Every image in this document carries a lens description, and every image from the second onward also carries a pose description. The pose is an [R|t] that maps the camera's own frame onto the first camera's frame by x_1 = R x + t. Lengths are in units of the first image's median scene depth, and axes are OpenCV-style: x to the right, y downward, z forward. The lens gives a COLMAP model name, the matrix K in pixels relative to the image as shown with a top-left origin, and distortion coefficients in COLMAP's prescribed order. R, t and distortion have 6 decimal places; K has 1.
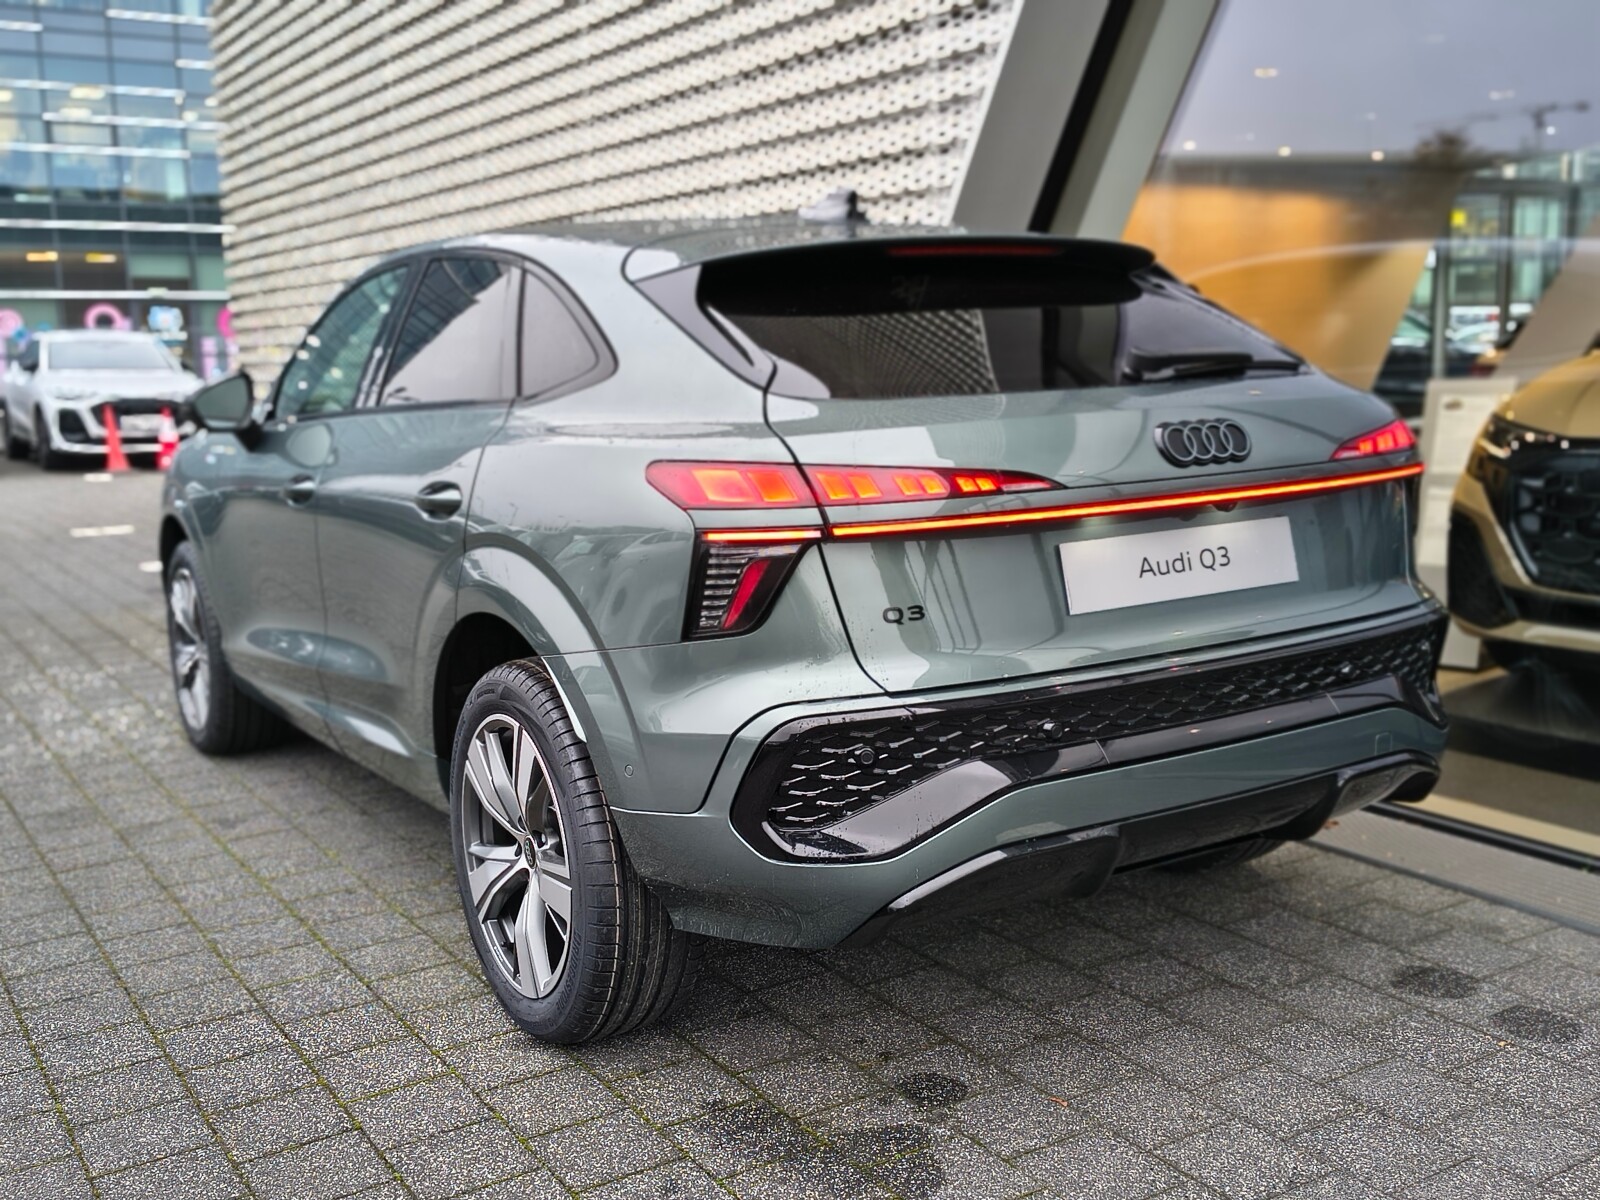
lens RADIAL K [[1590.8, 0, 800.7], [0, 1590.8, 595.1], [0, 0, 1]] dist [0.041337, 0.000000]
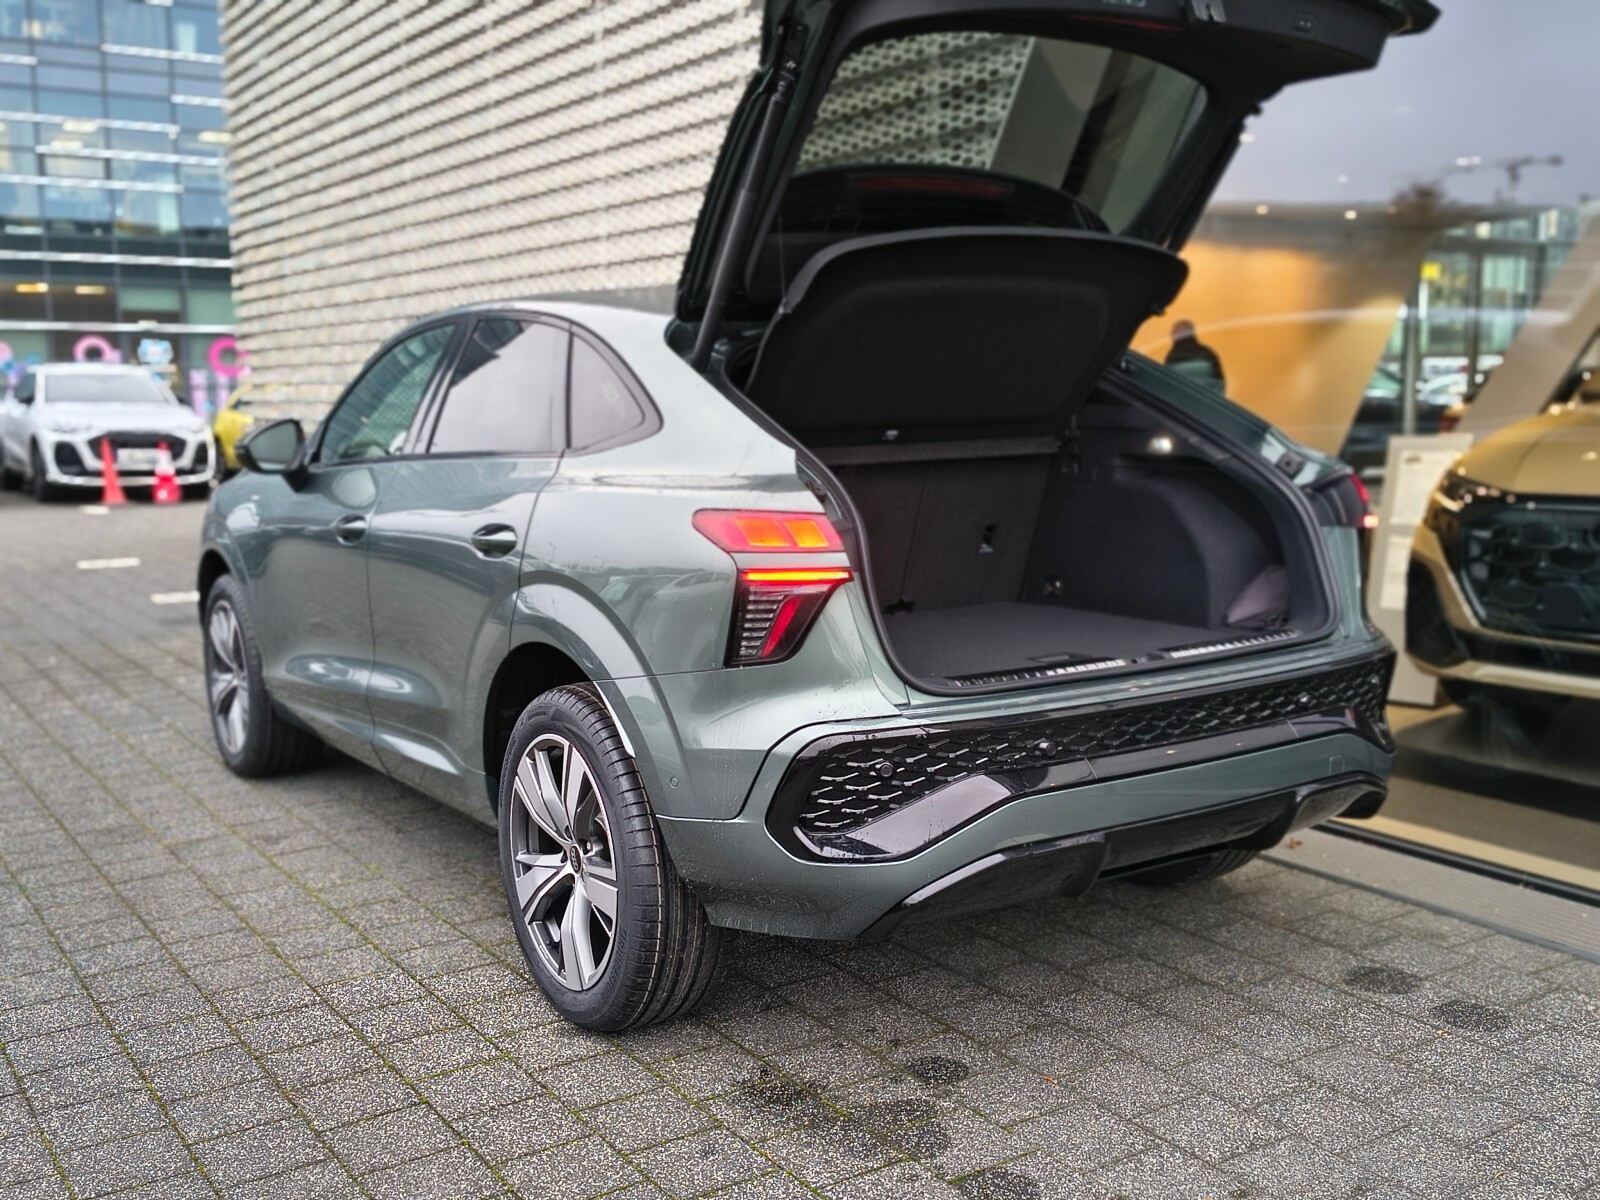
lens RADIAL K [[1590.8, 0, 829.2], [0, 1590.8, 605.9], [0, 0, 1]] dist [0.041337, 0.000000]
pose [[0.999553, 0.009394, 0.028375, -0.026197], [-0.008901, 0.999808, -0.017460, 0.003058], [-0.028533, 0.017199, 0.999445, -0.114719]]
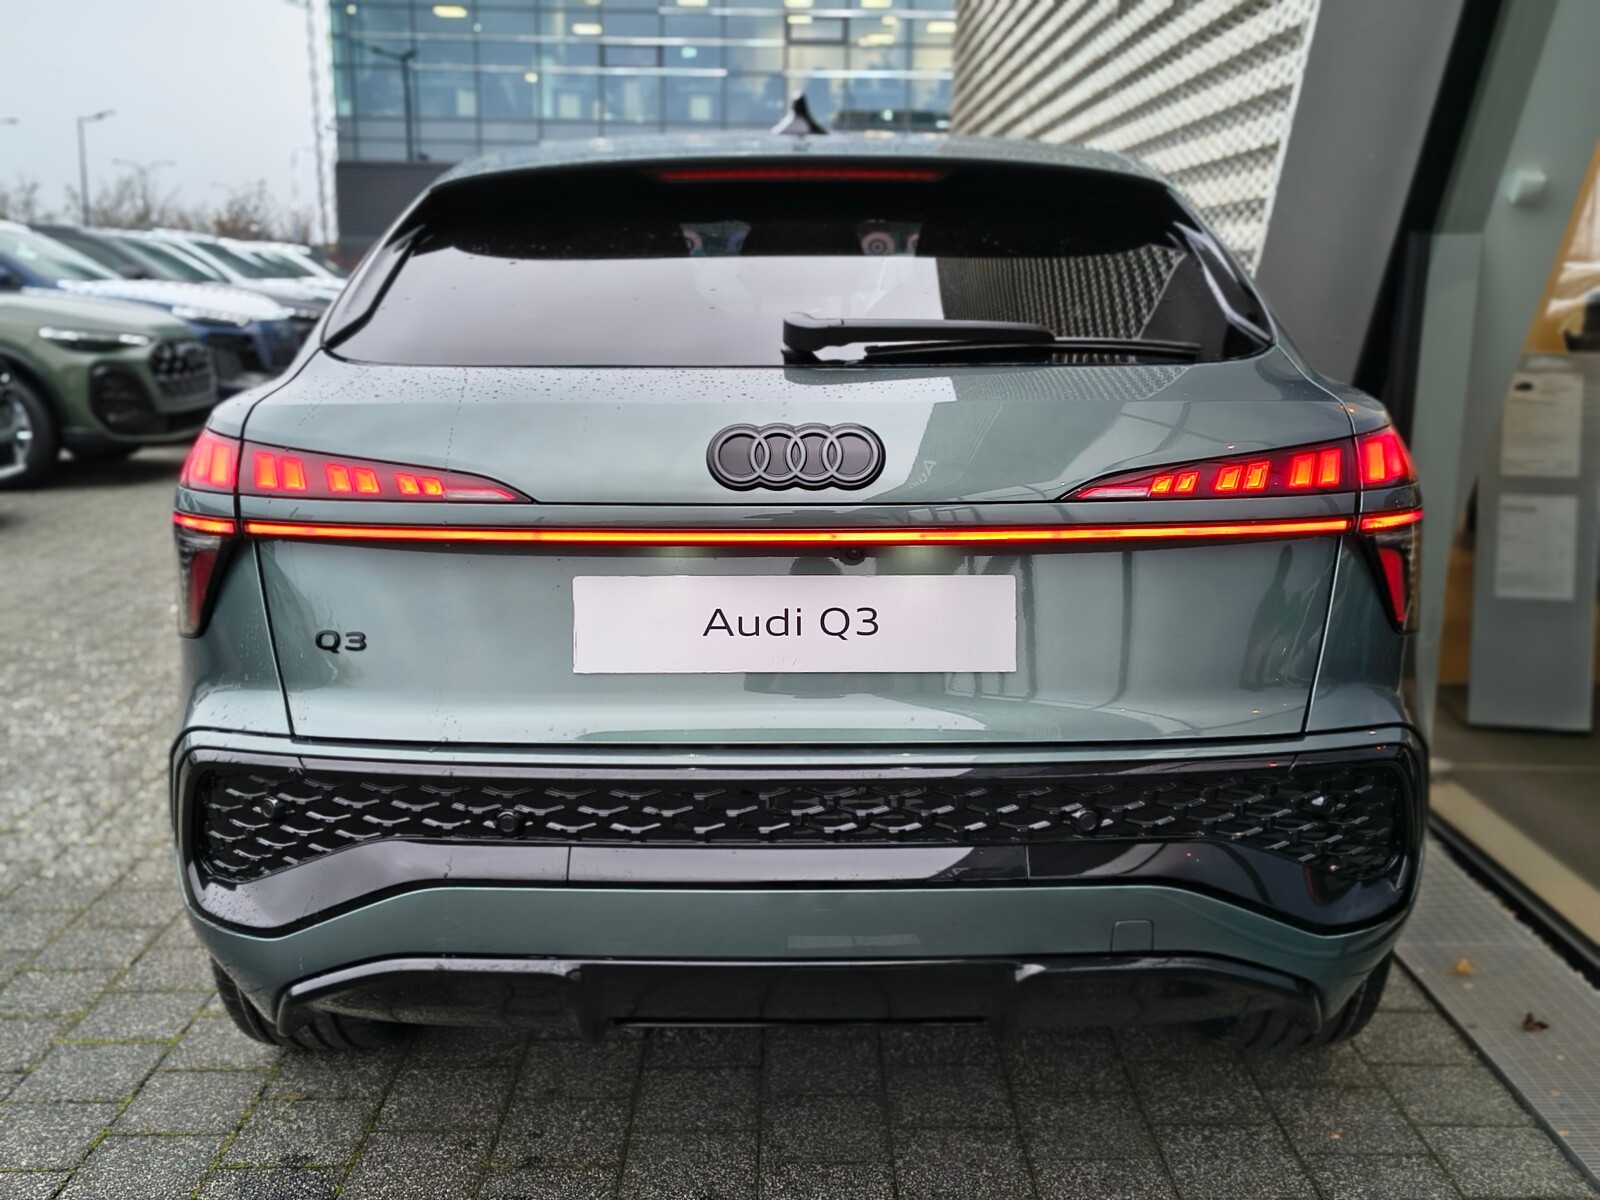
lens RADIAL K [[1590.8, 0, 803.8], [0, 1590.8, 618.3], [0, 0, 1]] dist [0.041337, 0.000000]
pose [[0.854314, 0.135932, -0.501668, 0.529681], [-0.107685, 0.990543, 0.085015, -0.073456], [0.508480, -0.018607, 0.860873, 0.348229]]
